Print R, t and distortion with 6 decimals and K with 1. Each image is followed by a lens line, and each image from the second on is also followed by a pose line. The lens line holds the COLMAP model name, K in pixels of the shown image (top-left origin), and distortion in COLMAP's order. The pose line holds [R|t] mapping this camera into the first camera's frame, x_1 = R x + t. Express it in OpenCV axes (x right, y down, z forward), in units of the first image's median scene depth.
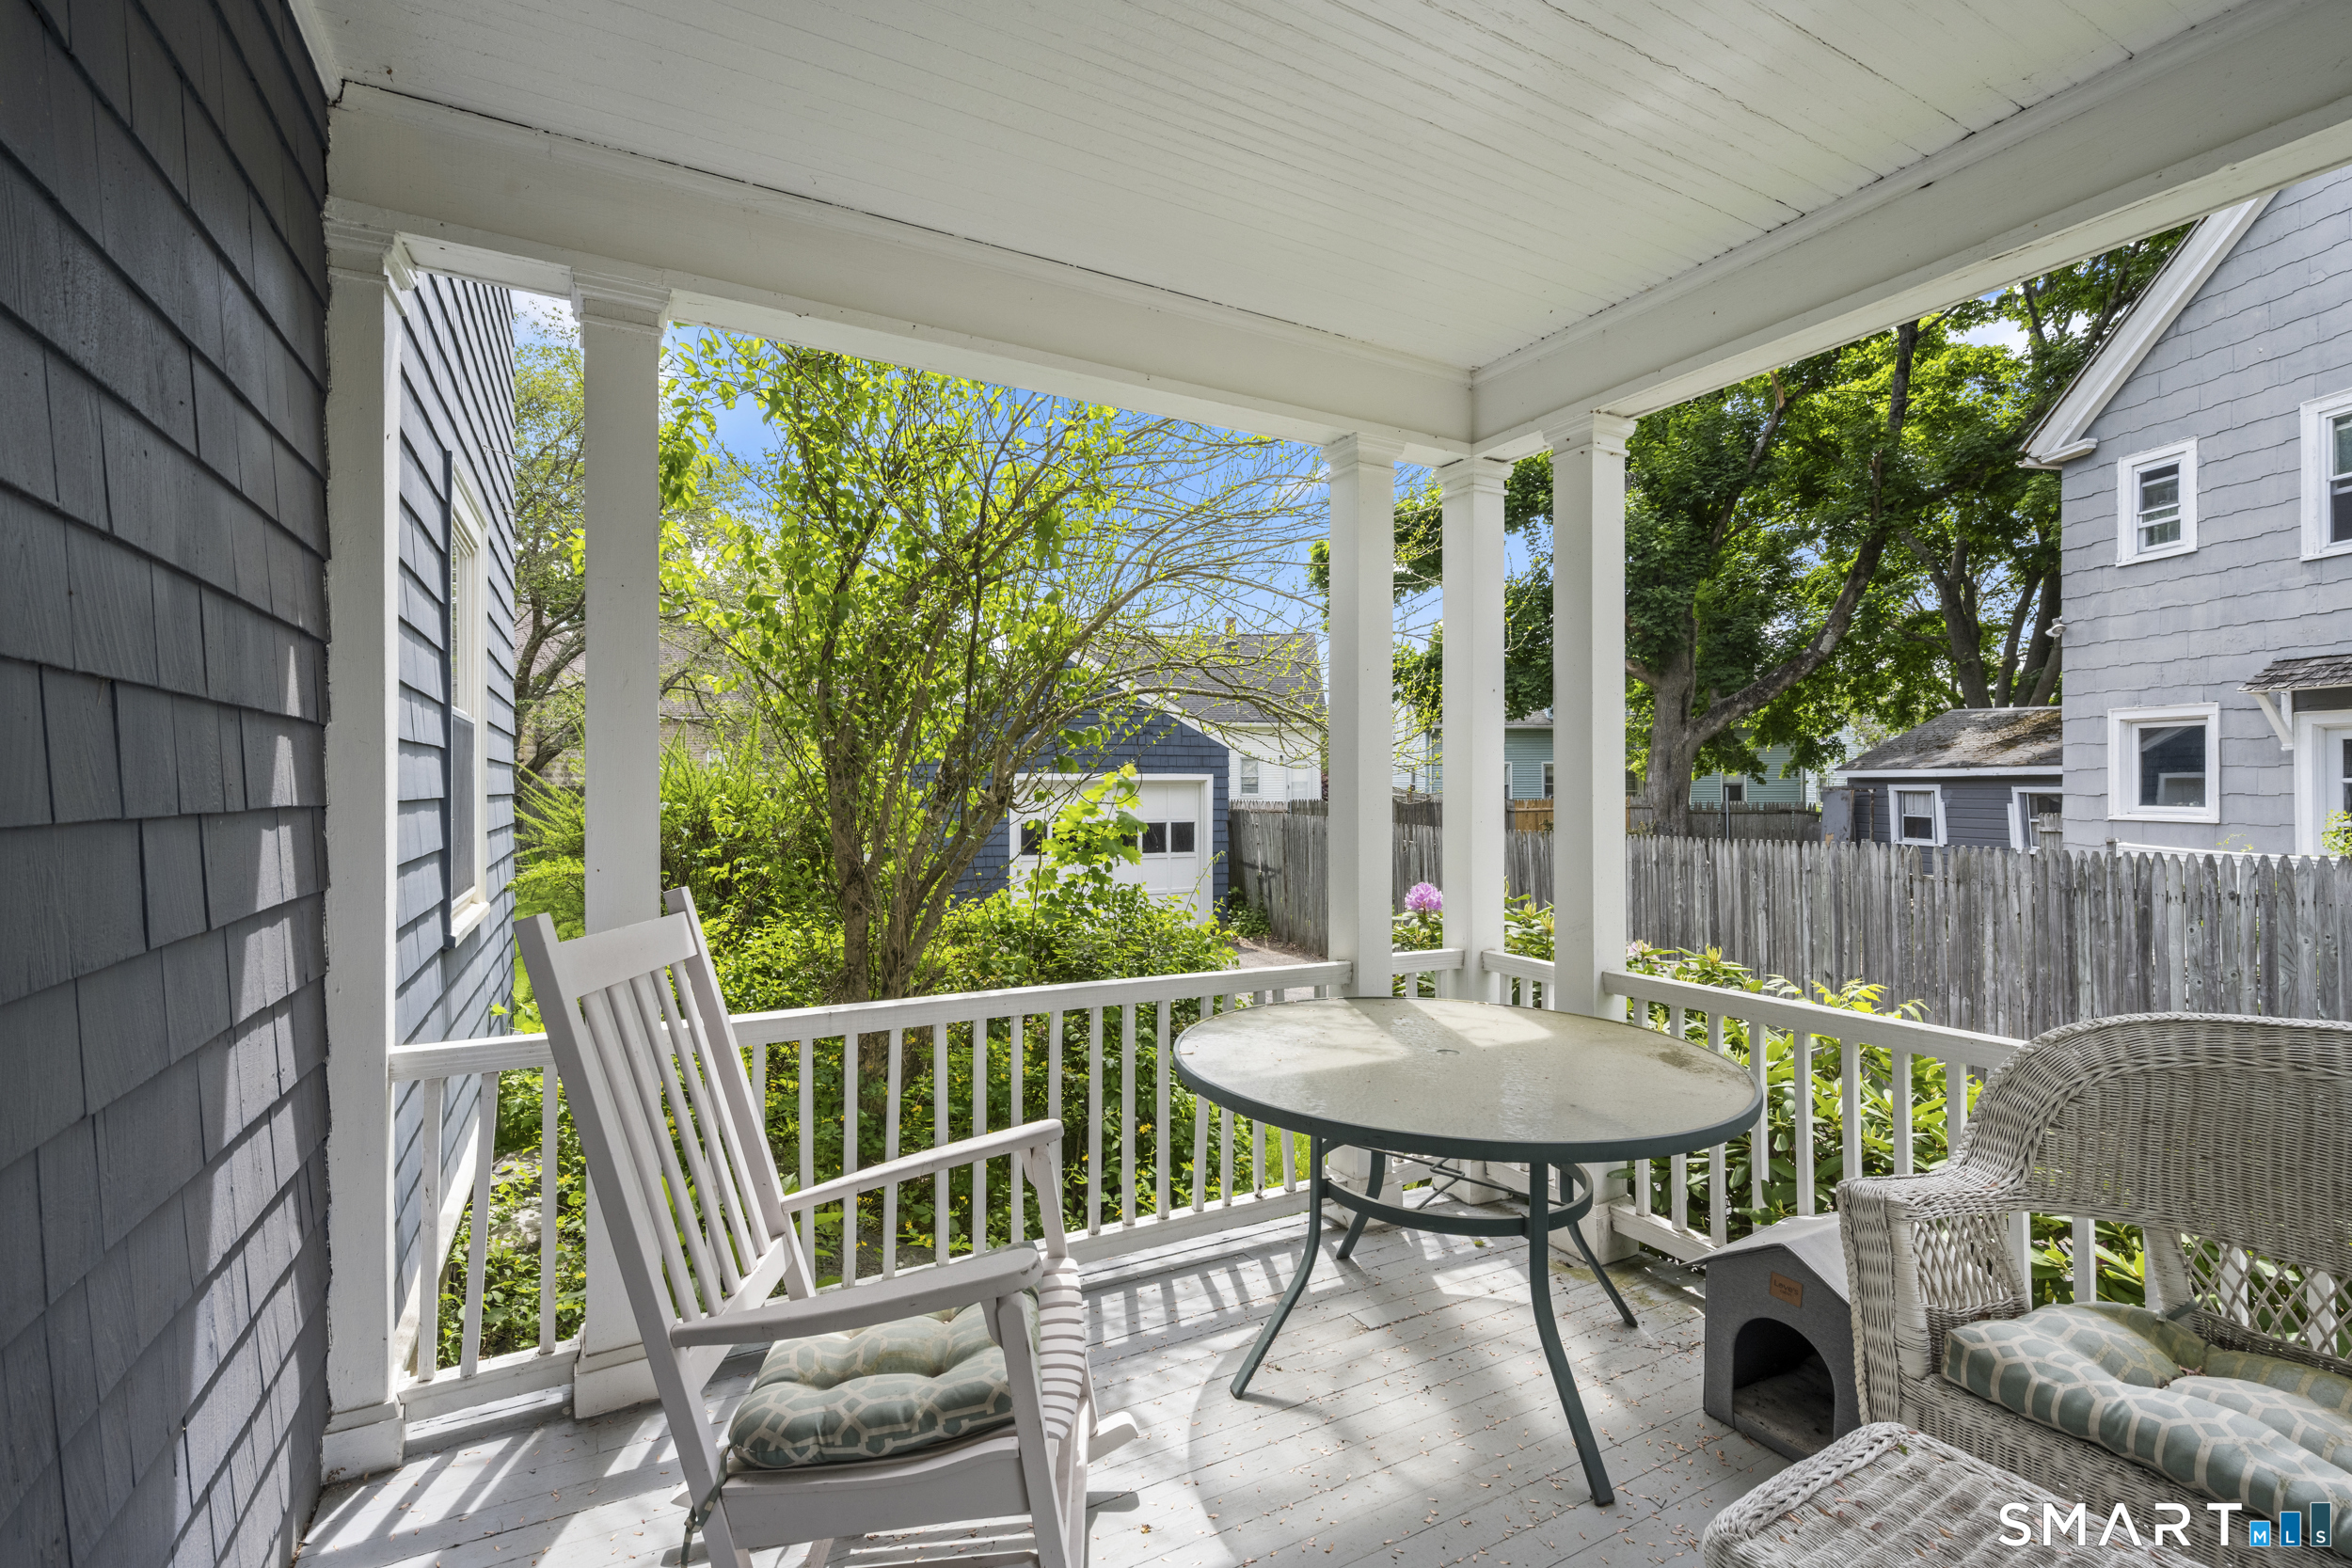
lens RADIAL K [[1055.0, 0, 1199.5], [0, 1055.0, 780.3], [0, 0, 1]] dist [-0.012723, -0.000621]
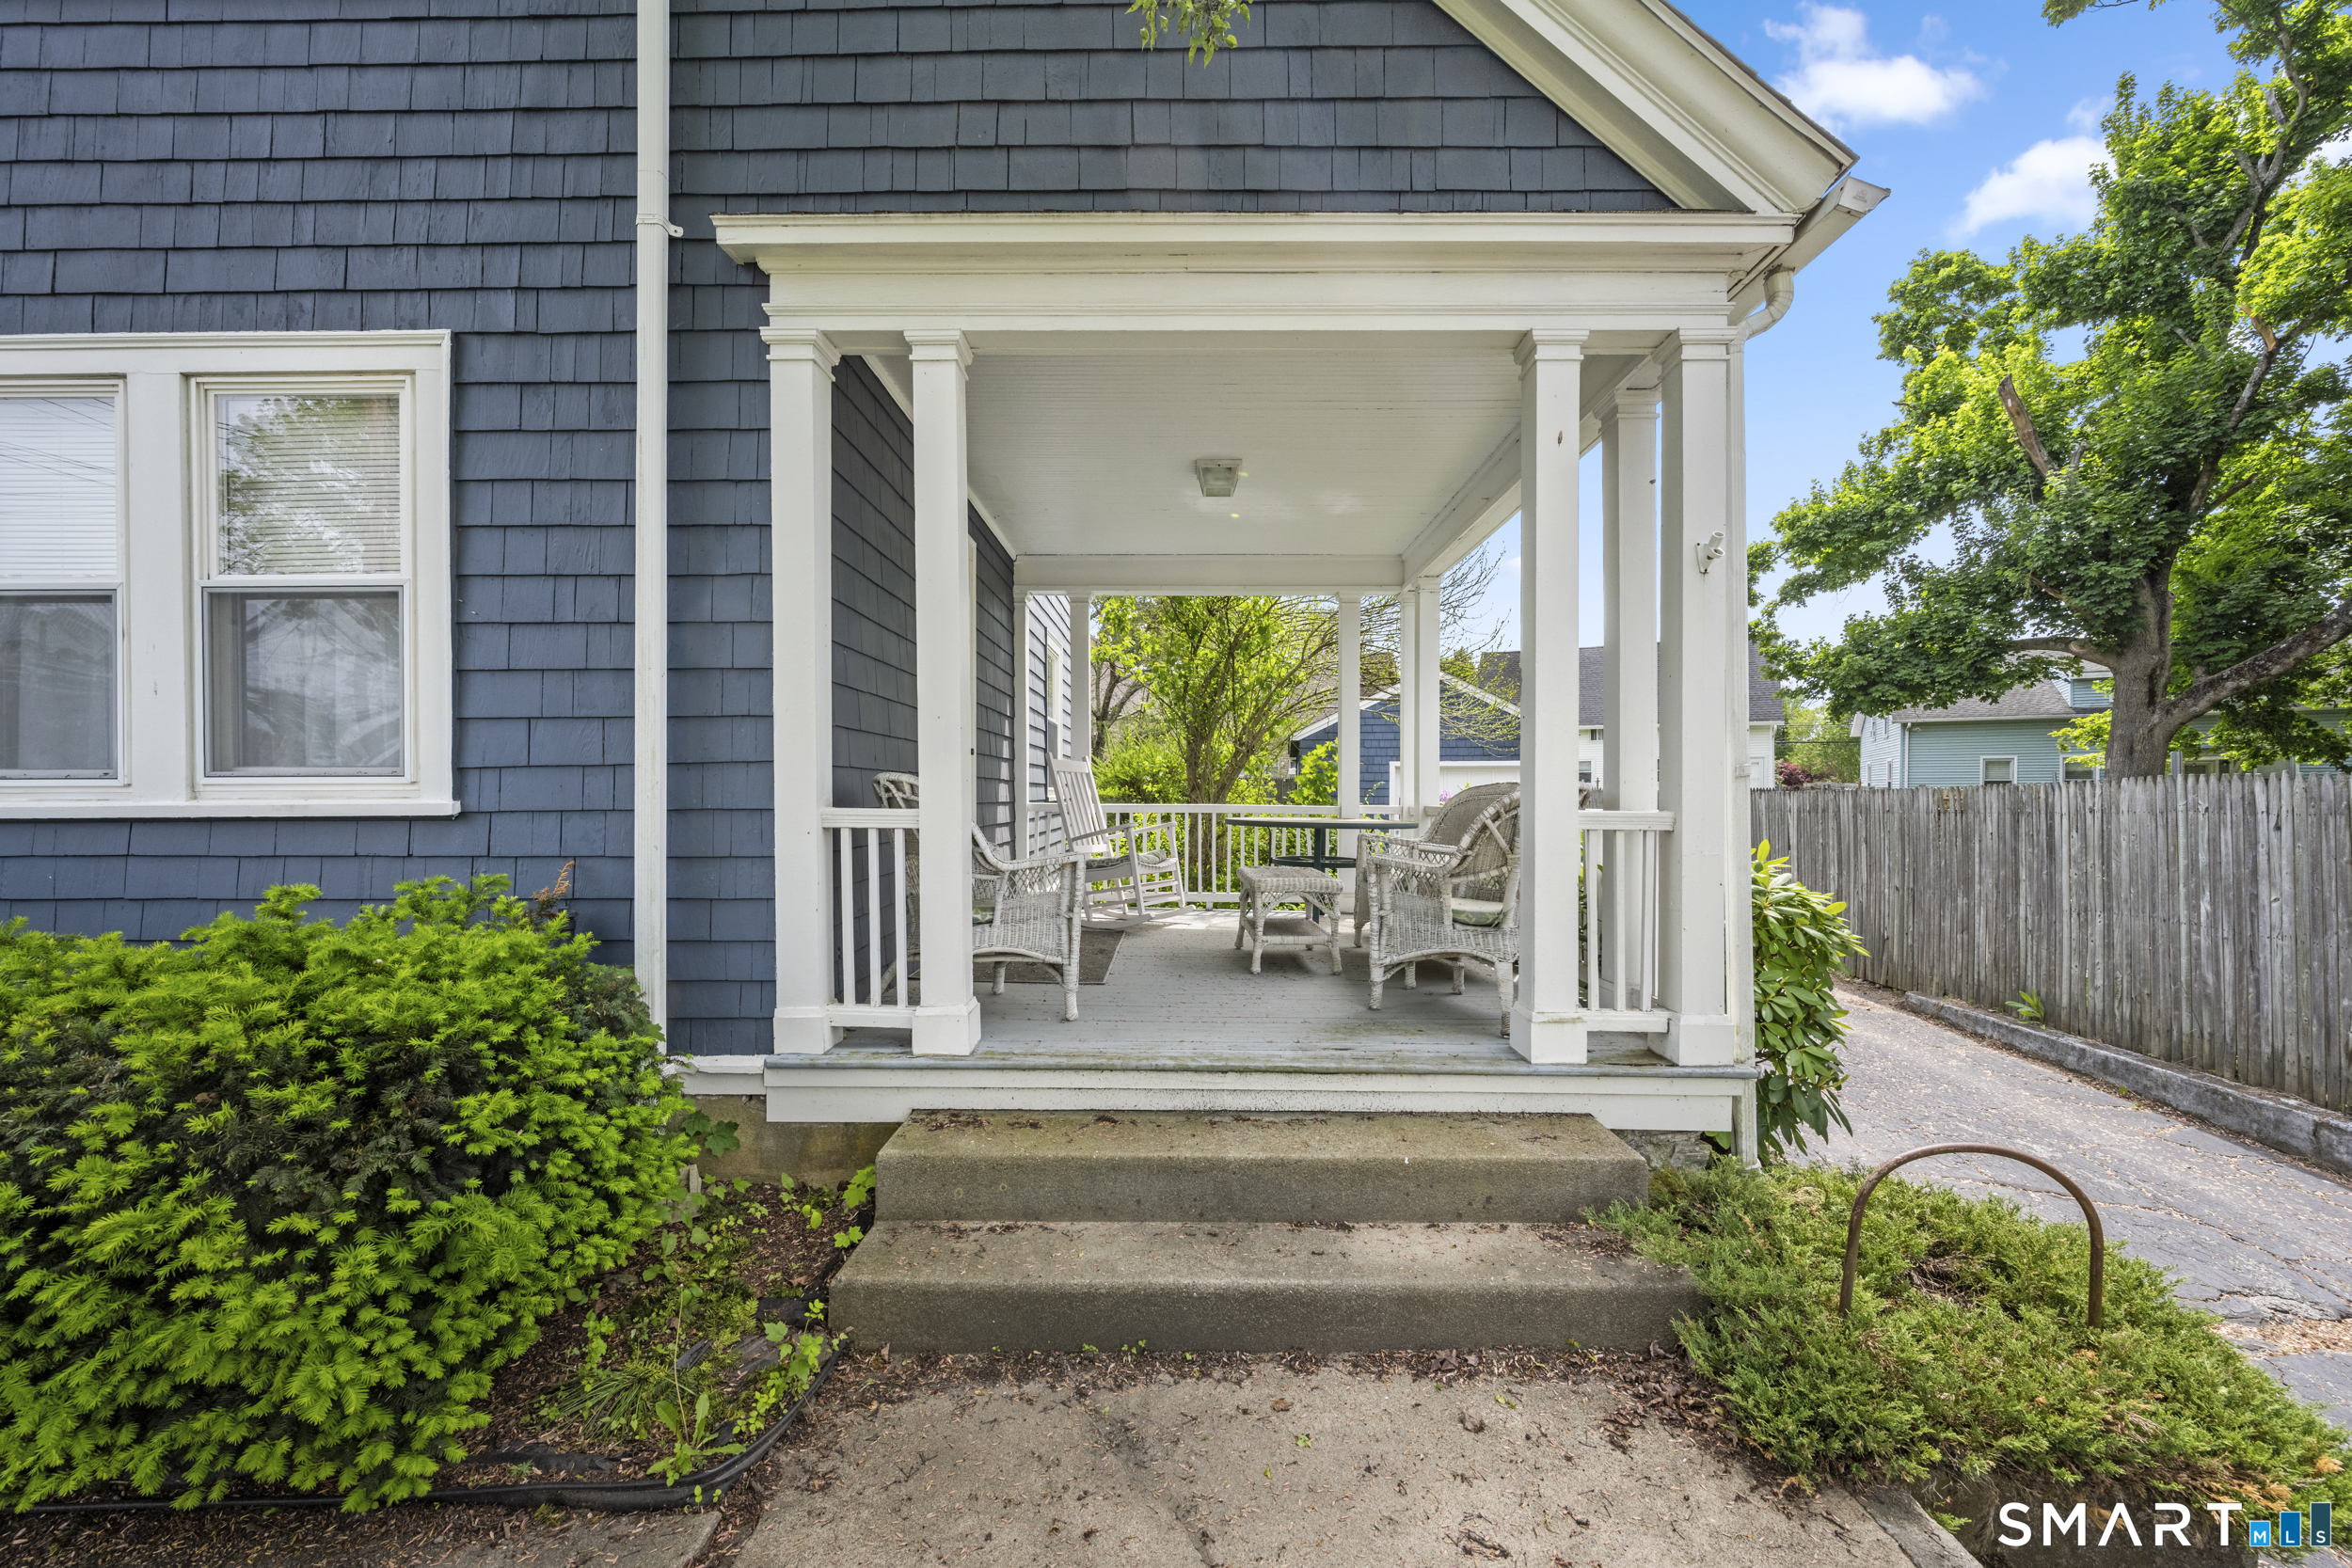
lens RADIAL K [[927.5, 0, 1171.1], [0, 927.5, 791.8], [0, 0, 1]] dist [0.001858, 0.000134]
pose [[0.868261, 0.001664, -0.496105, 0.141380], [0.001037, 0.999986, 0.005170, 0.020714], [0.496107, -0.005003, 0.868247, -0.174451]]
